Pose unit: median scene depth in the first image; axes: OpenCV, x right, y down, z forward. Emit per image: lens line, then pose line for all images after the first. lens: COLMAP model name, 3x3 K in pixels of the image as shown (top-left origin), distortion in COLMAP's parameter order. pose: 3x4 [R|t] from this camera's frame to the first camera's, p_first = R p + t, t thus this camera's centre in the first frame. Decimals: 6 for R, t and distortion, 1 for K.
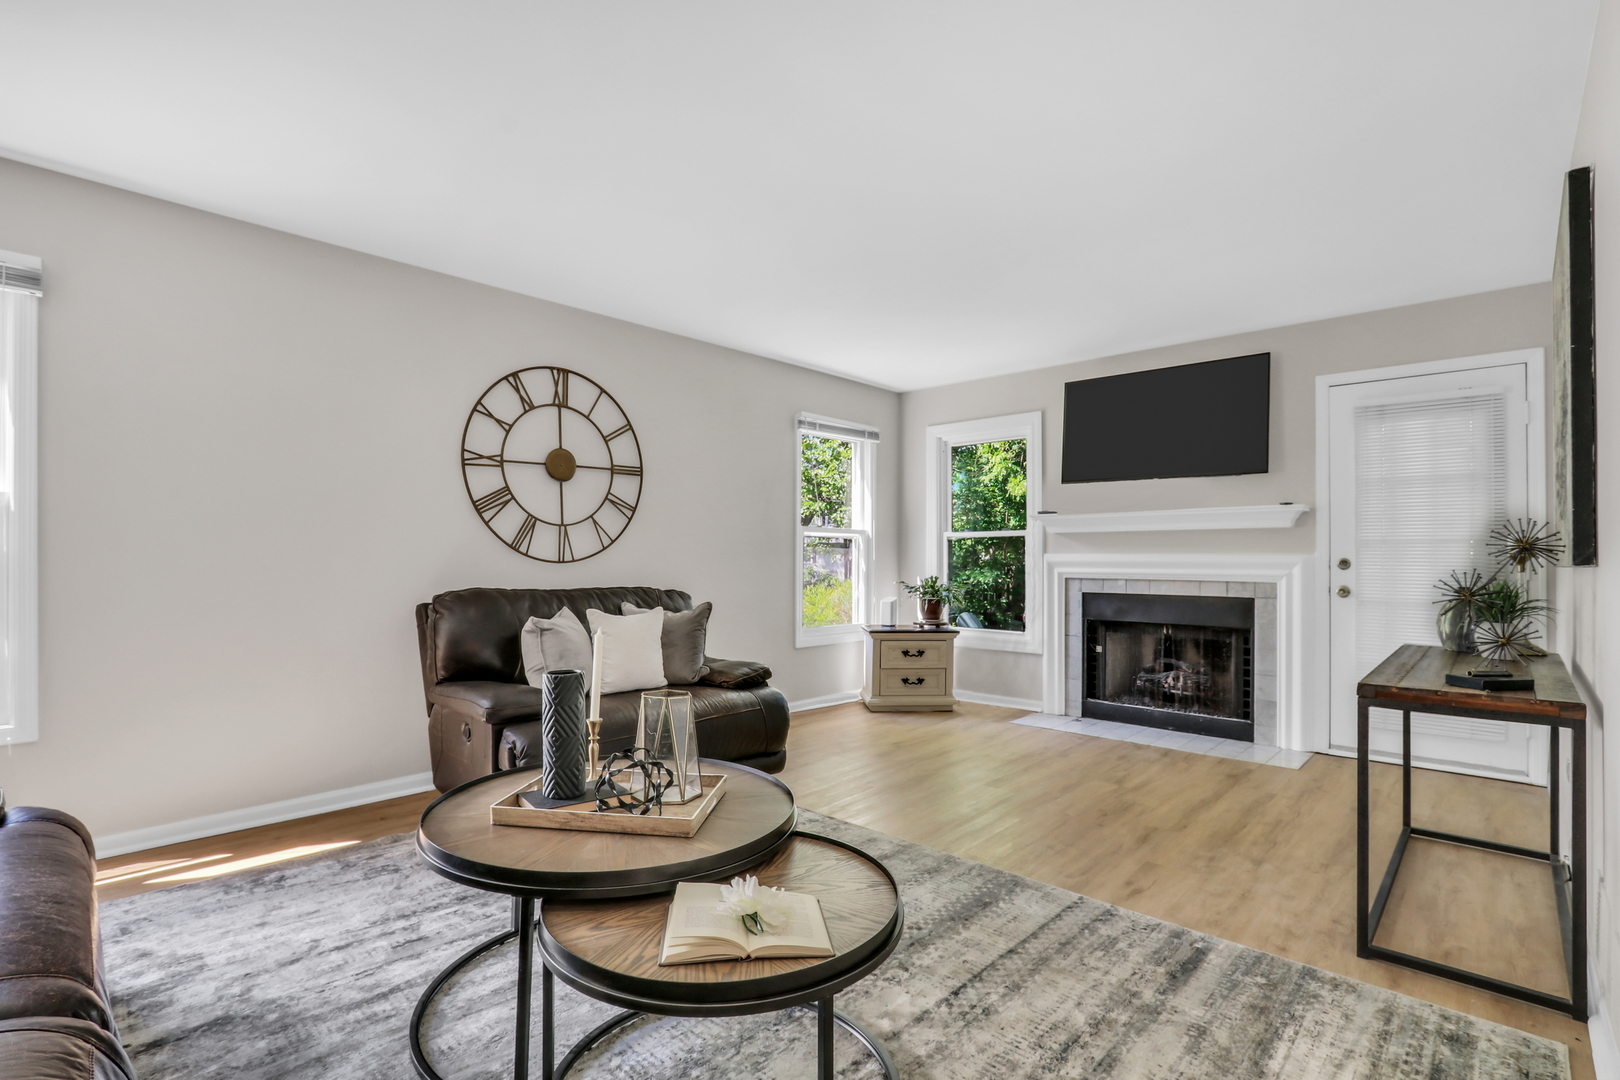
lens RADIAL K [[739.8, 0, 810.8], [0, 739.8, 552.2], [0, 0, 1]] dist [-0.030073, -0.000199]
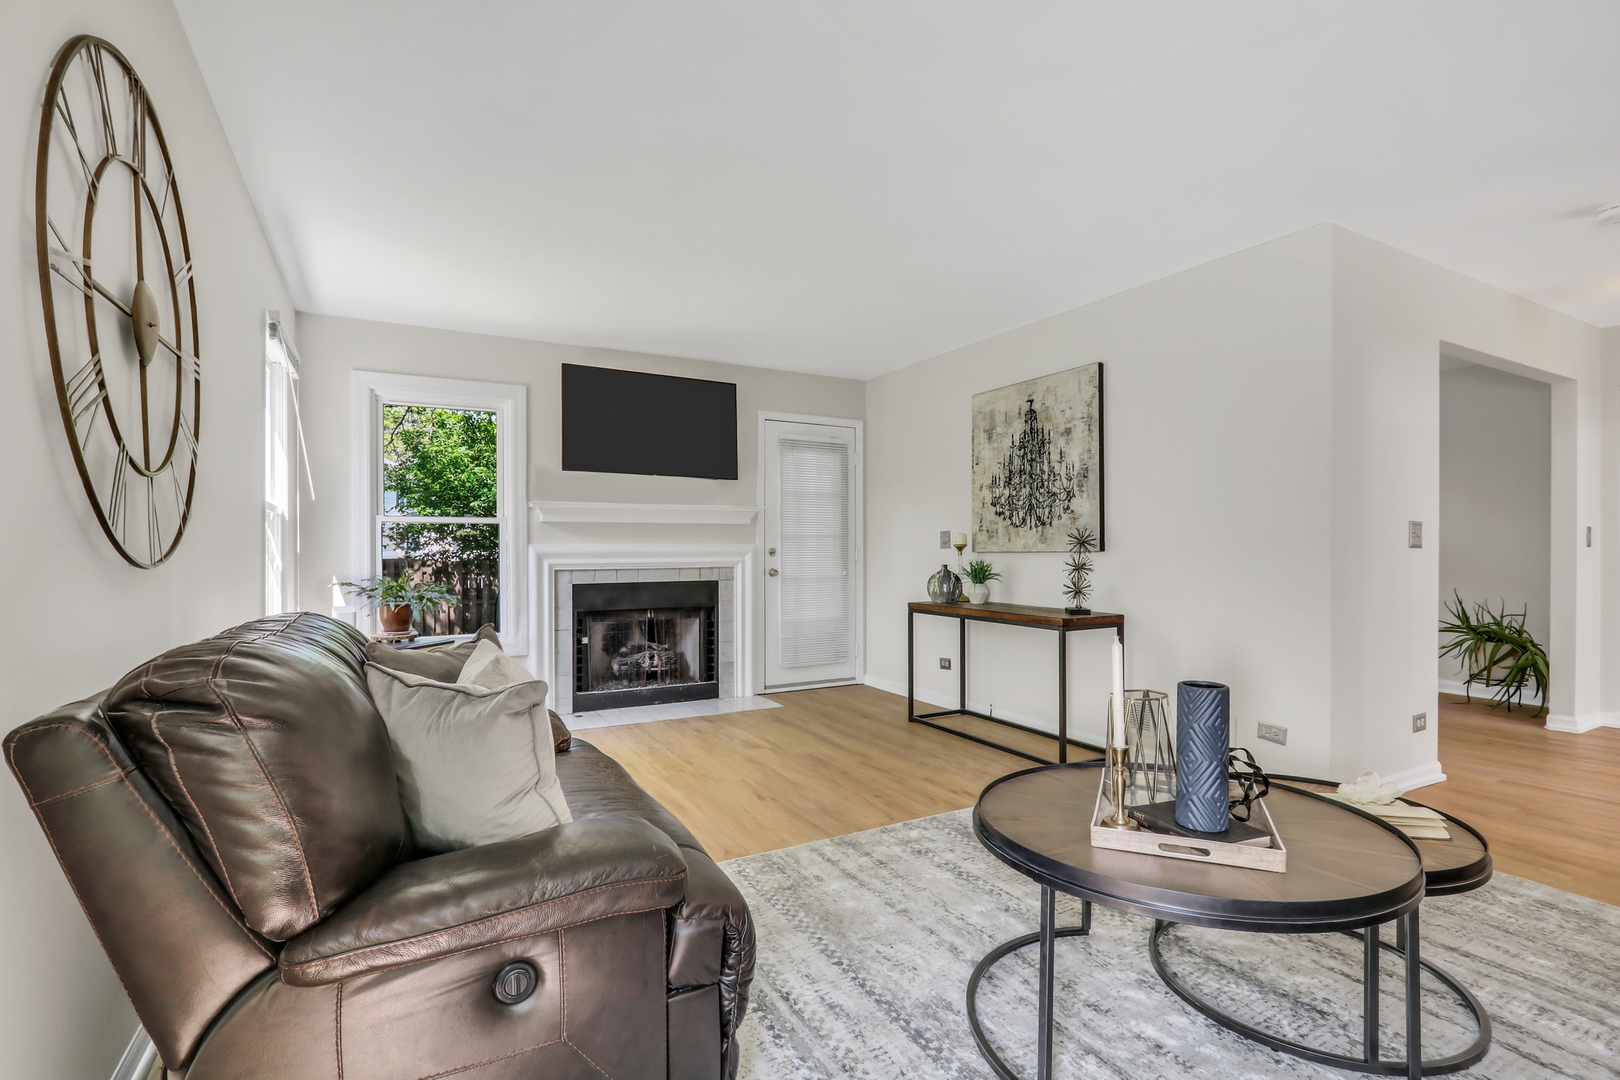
lens RADIAL K [[739.8, 0, 814.2], [0, 739.8, 542.2], [0, 0, 1]] dist [-0.030073, -0.000199]
pose [[0.316963, -0.000814, 0.948437, -0.521056], [-0.006073, 0.999977, 0.002888, -0.005962], [-0.948418, -0.006675, 0.316951, 0.454477]]
